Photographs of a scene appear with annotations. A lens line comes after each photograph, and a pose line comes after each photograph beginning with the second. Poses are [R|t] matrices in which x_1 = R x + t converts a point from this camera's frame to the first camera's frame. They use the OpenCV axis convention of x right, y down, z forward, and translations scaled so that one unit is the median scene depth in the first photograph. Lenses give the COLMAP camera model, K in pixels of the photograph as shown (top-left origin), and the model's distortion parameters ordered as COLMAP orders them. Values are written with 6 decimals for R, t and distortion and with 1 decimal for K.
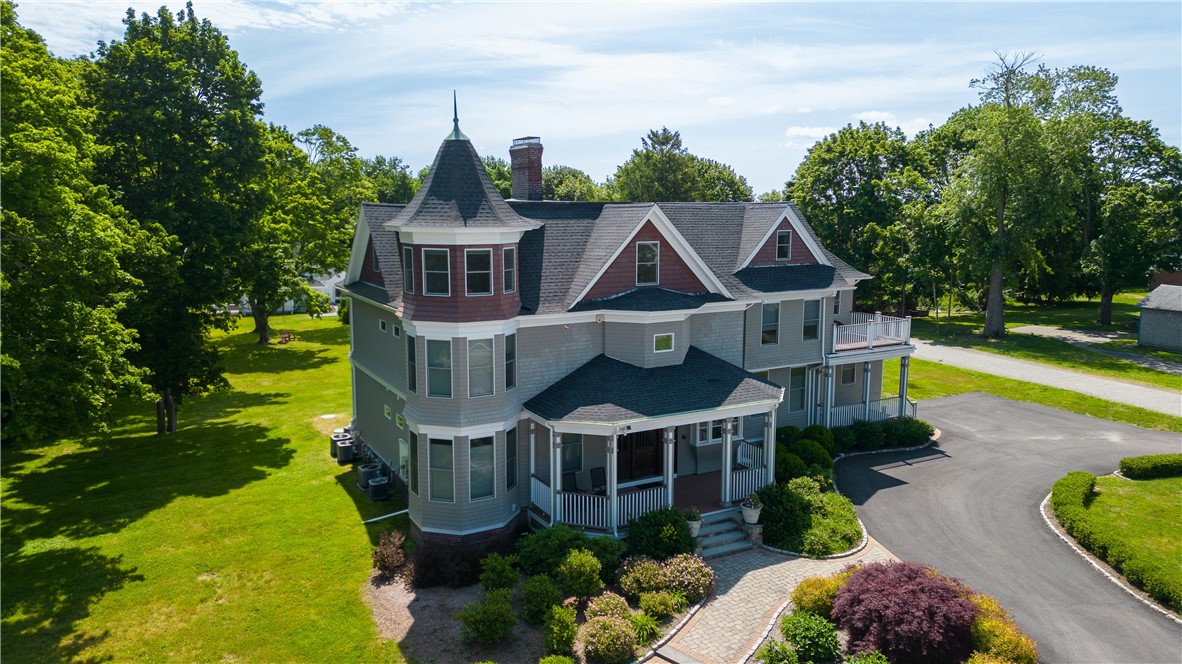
lens RADIAL K [[815.3, 0, 591.0], [0, 815.3, 332.0], [0, 0, 1]] dist [0.081429, -0.090204]
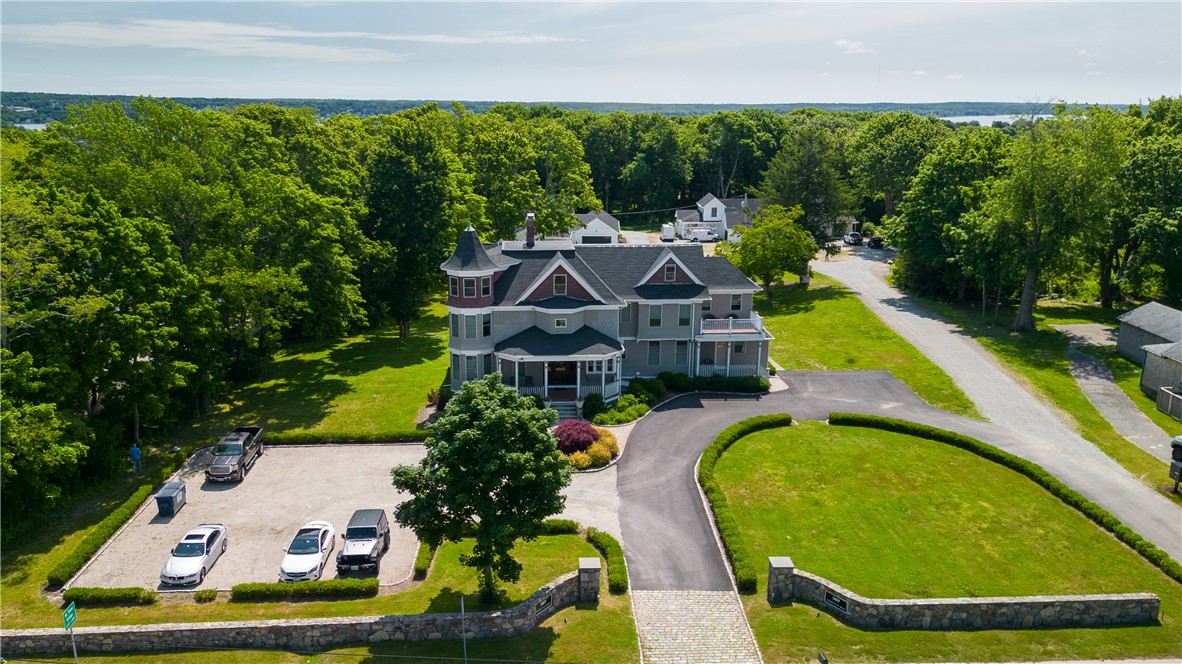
lens RADIAL K [[892.7, 0, 552.7], [0, 892.7, 360.6], [0, 0, 1]] dist [0.103066, -0.118293]
pose [[0.892633, 0.121540, -0.434091, 1.109365], [-0.066496, 0.987934, 0.139872, -0.218052], [0.445853, -0.095989, 0.889944, -1.116477]]
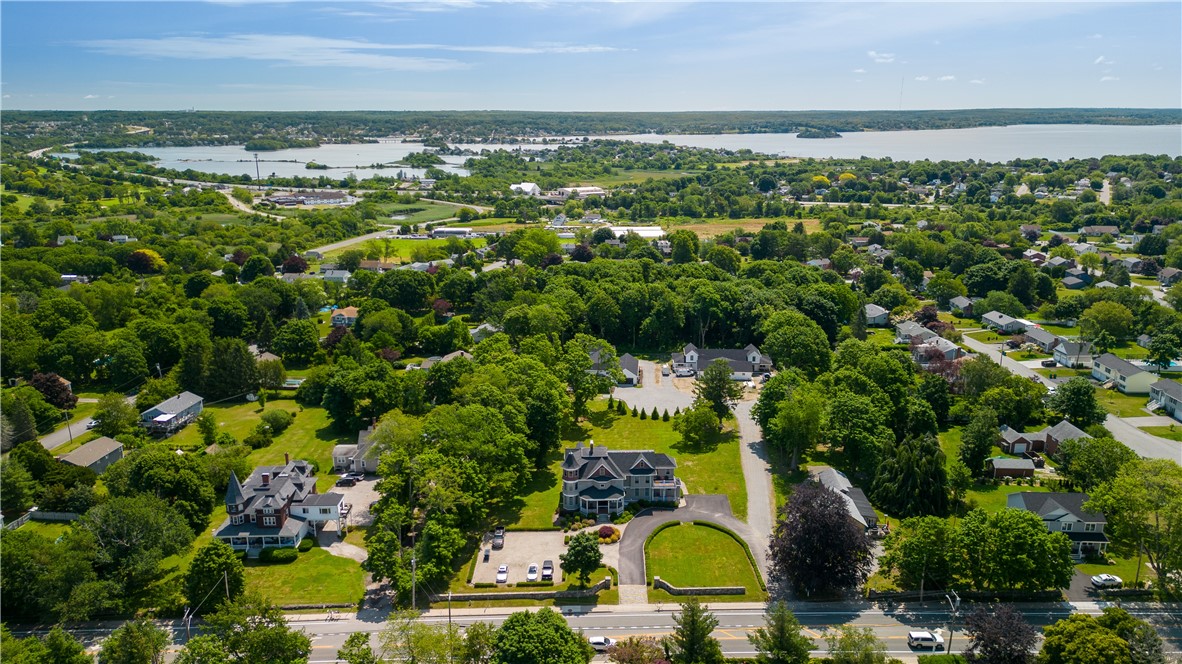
lens RADIAL K [[815.3, 0, 591.0], [0, 815.3, 332.0], [0, 0, 1]] dist [0.081429, -0.090204]
pose [[0.883582, 0.116730, -0.453495, 2.680285], [-0.063626, 0.989378, 0.130700, -1.939344], [0.463934, -0.086630, 0.881624, -4.383816]]
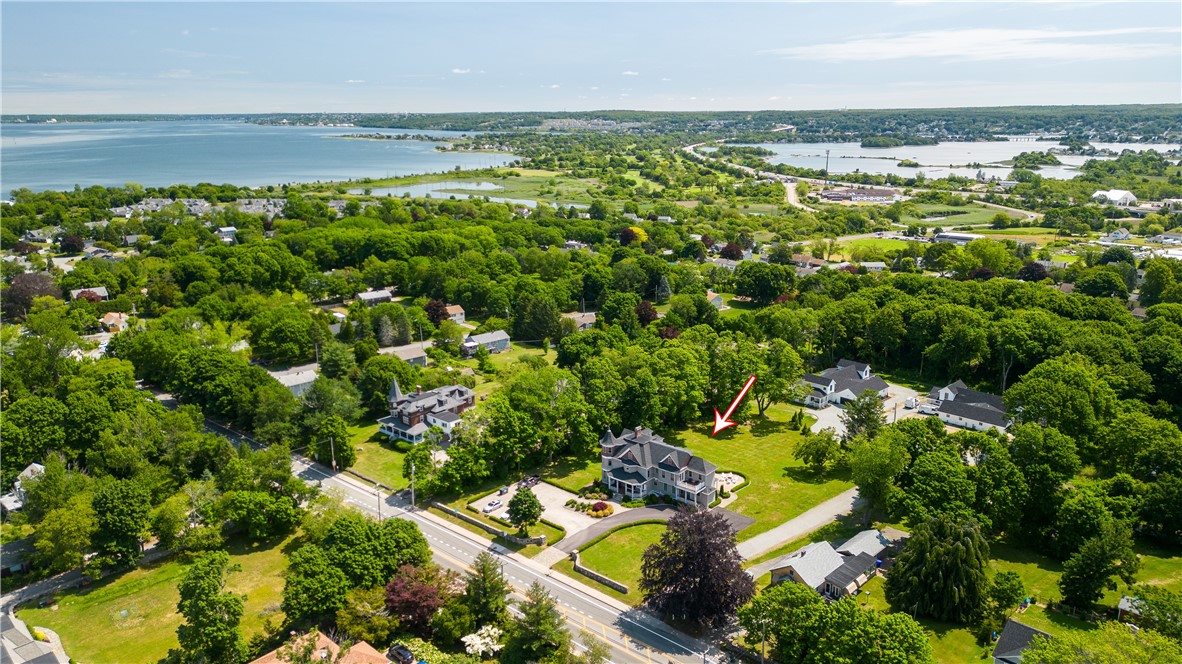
lens RADIAL K [[815.3, 0, 591.0], [0, 815.3, 332.0], [0, 0, 1]] dist [0.081429, -0.090204]
pose [[0.353335, 0.237236, -0.904916, 5.577593], [-0.128910, 0.970430, 0.204076, -2.314926], [0.926572, 0.044546, 0.373469, -1.723543]]
